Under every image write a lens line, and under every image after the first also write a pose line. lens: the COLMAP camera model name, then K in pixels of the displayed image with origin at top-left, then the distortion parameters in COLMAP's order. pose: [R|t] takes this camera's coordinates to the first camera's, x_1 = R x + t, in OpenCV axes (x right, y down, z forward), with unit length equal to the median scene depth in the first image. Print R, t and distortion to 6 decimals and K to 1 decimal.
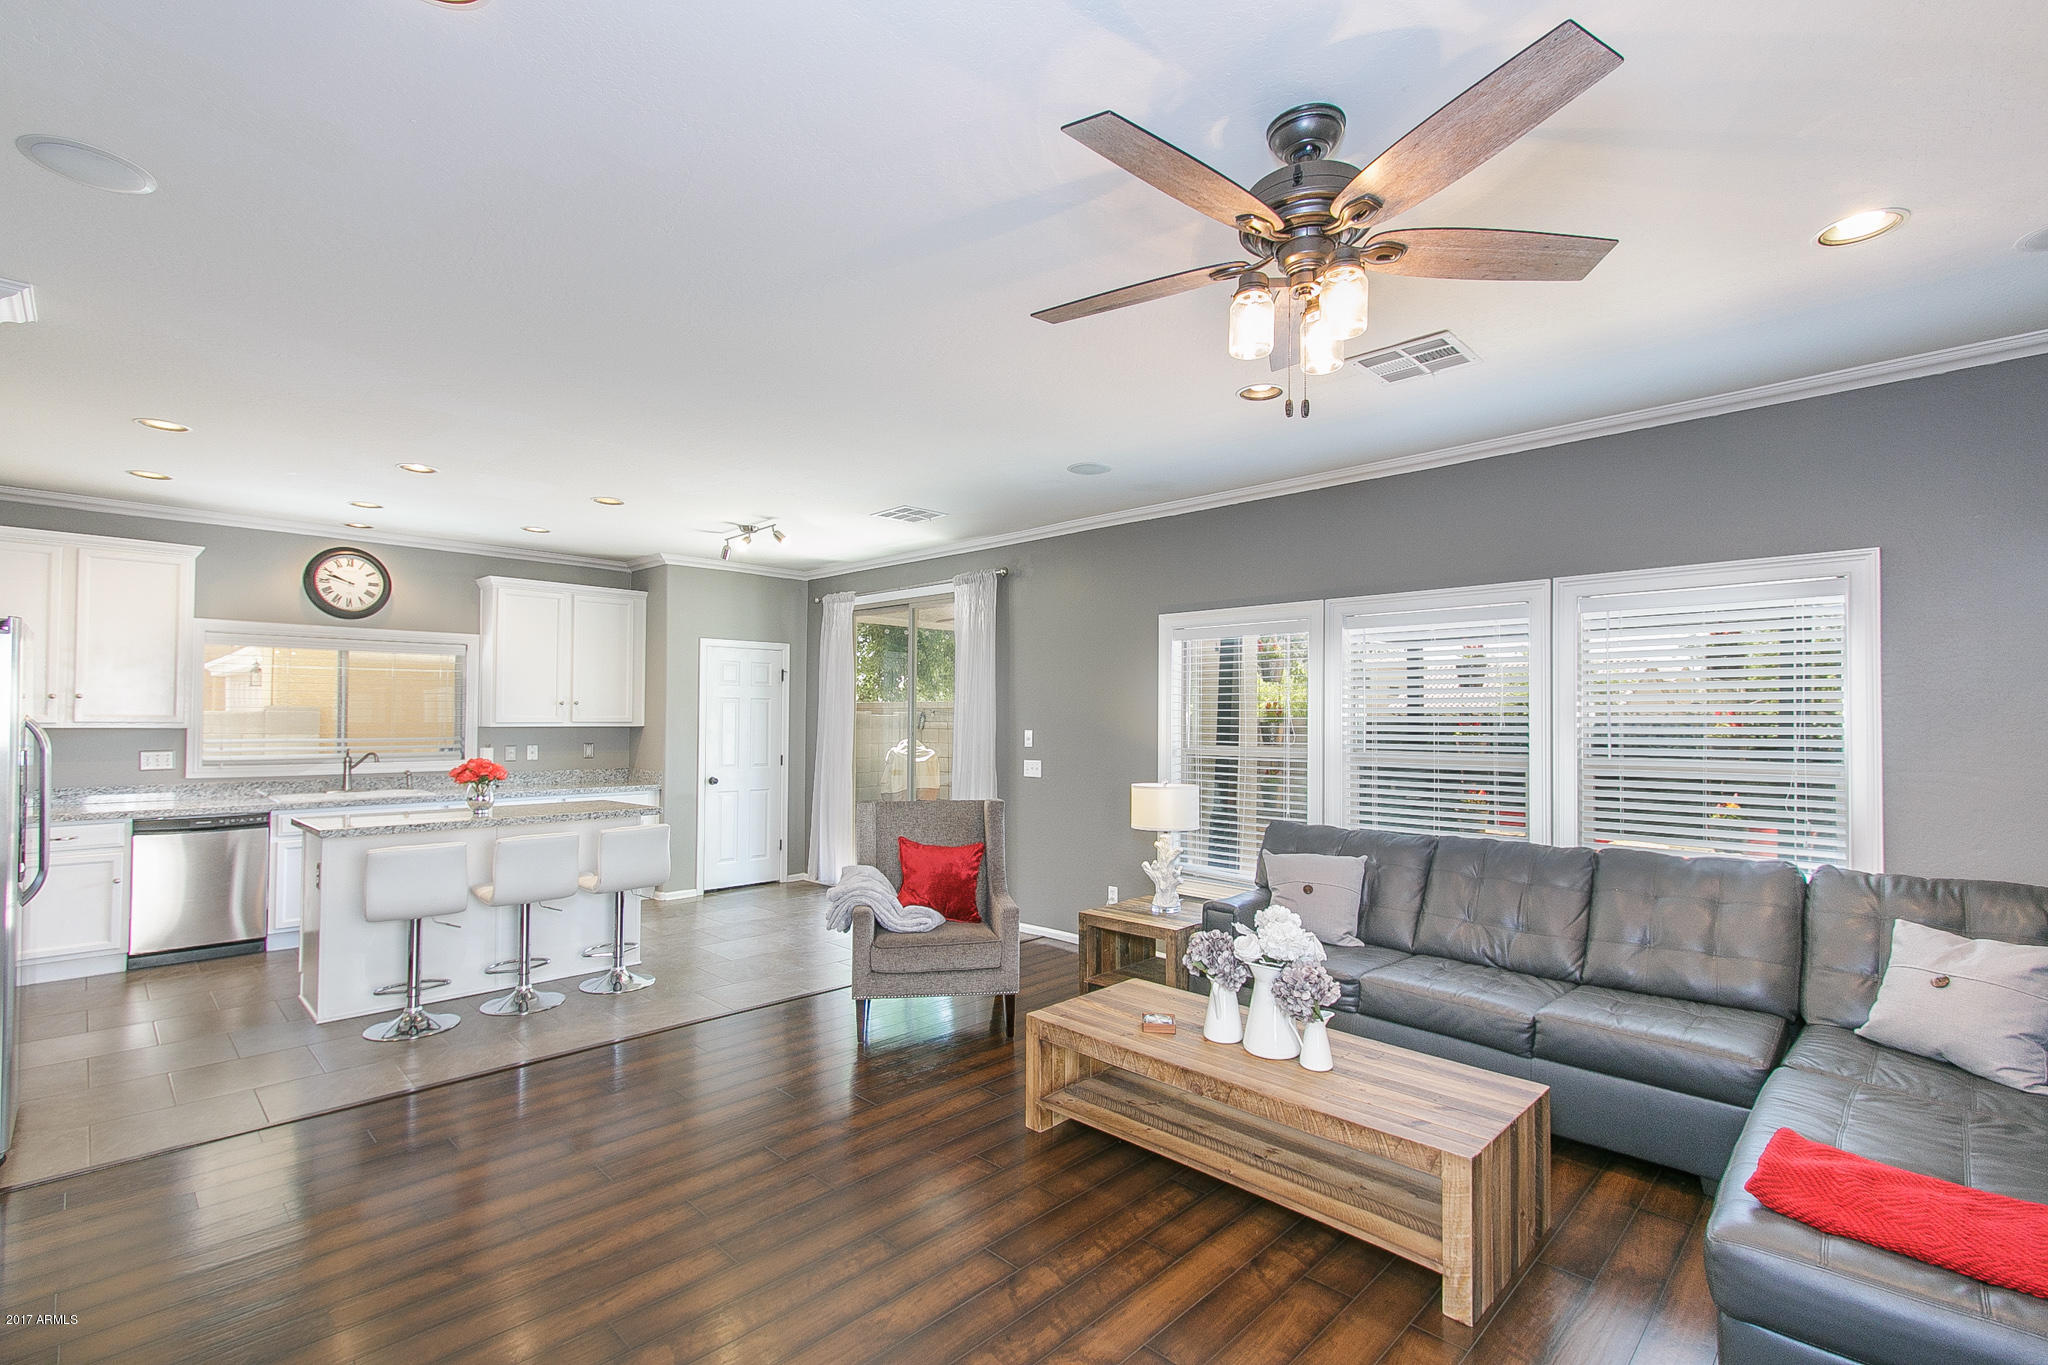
lens RADIAL K [[944.4, 0, 1057.4], [0, 944.4, 684.4], [0, 0, 1]] dist [-0.000719, -0.000730]
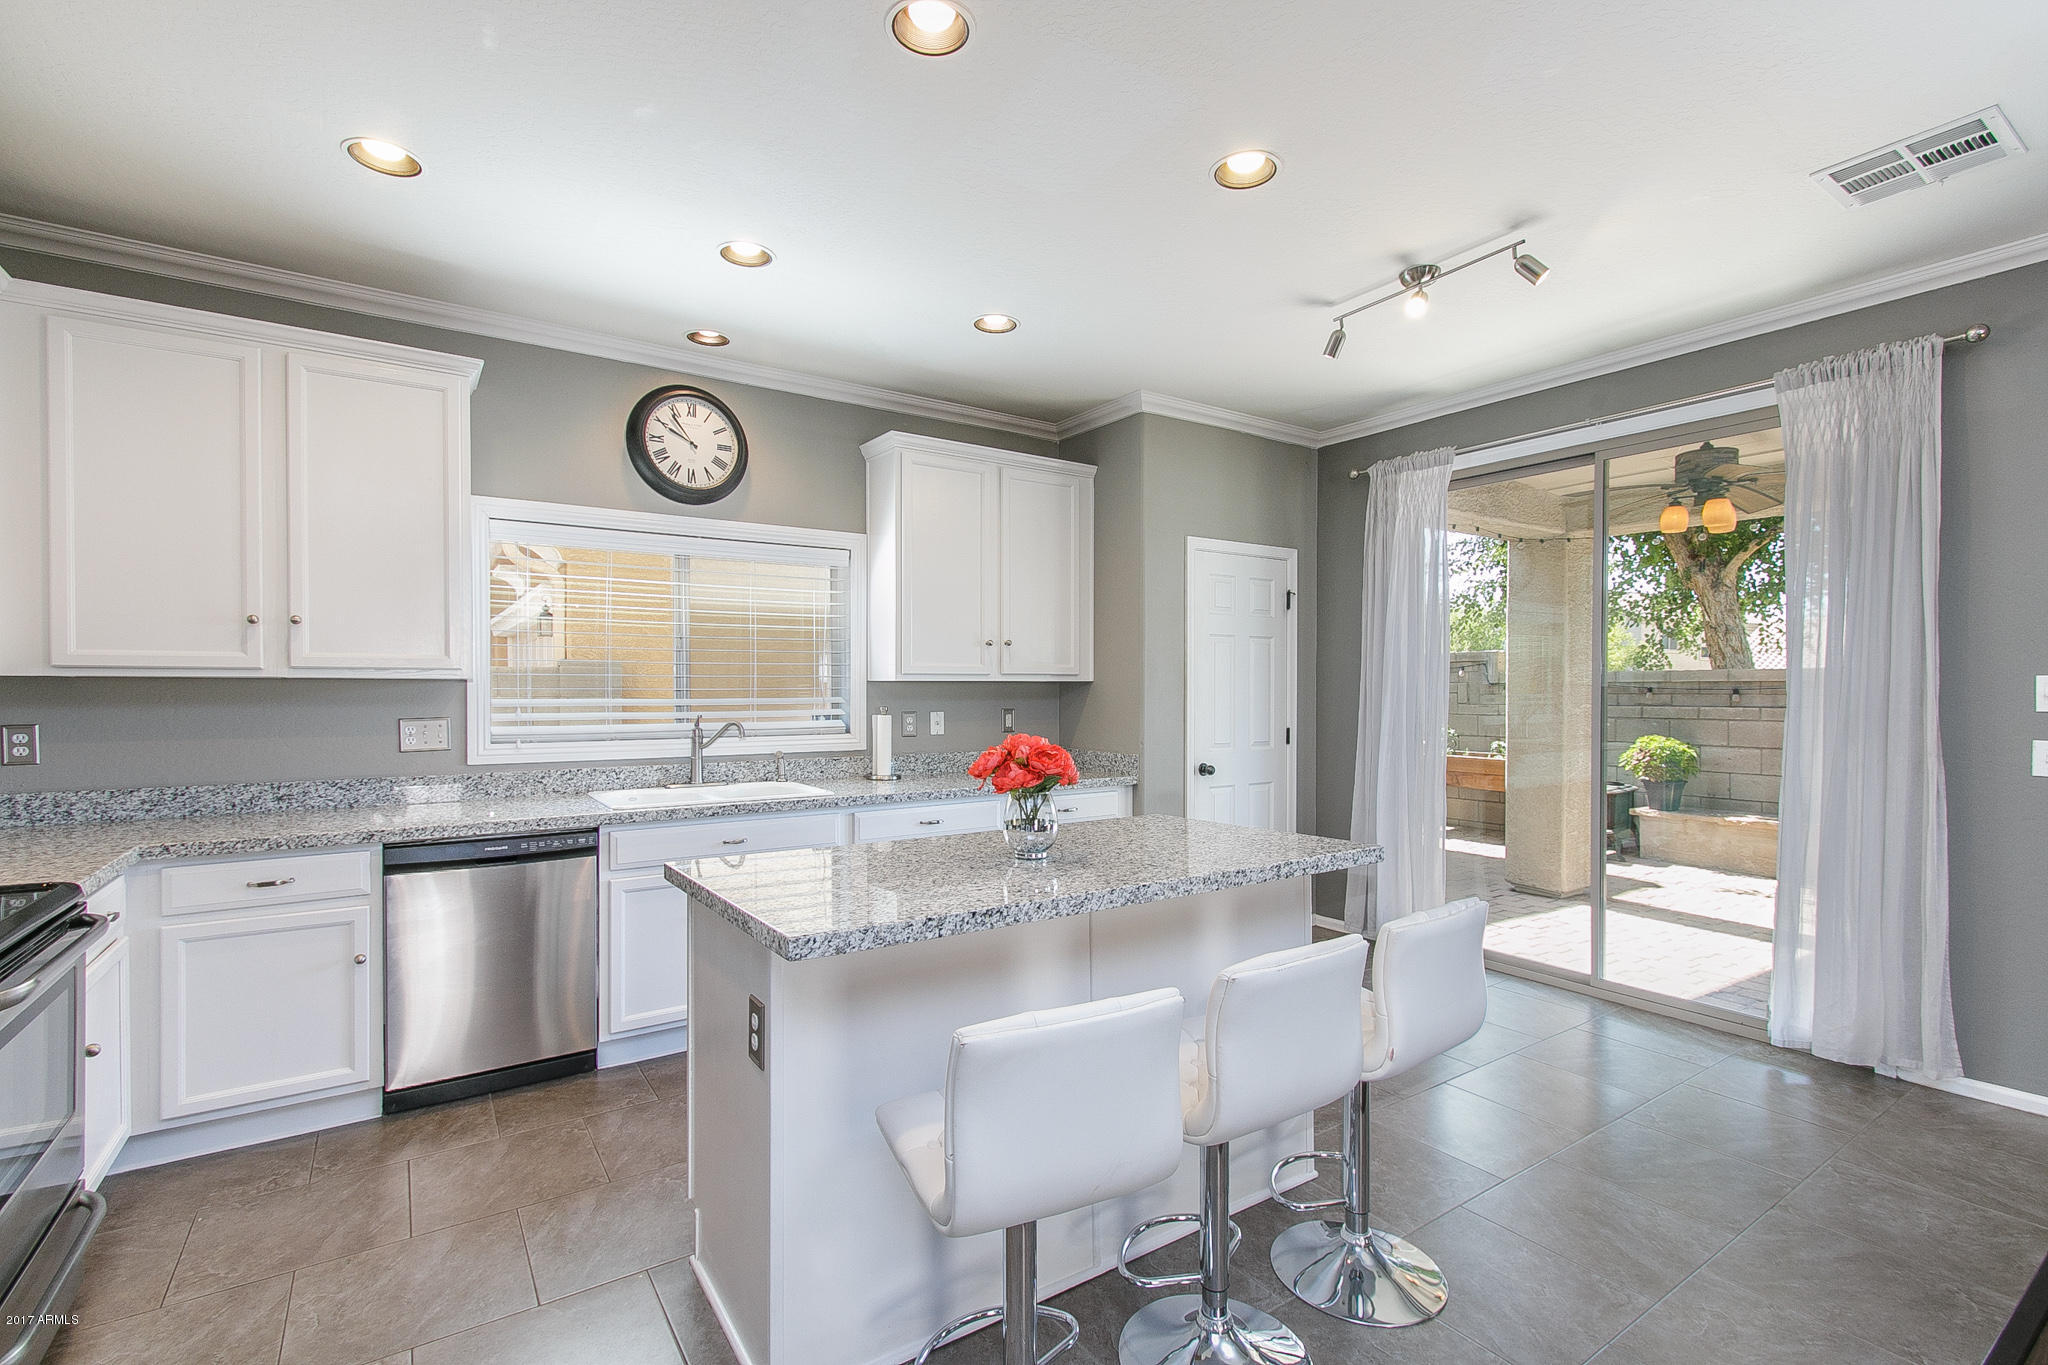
lens RADIAL K [[933.3, 0, 1024.0], [0, 933.3, 682.5], [0, 0, 1]] dist [0.011099, 0.000078]
pose [[0.976742, -0.003777, -0.214384, -0.411122], [0.010586, 0.999475, 0.030623, 0.030112], [0.214156, -0.032181, 0.976269, 0.451423]]
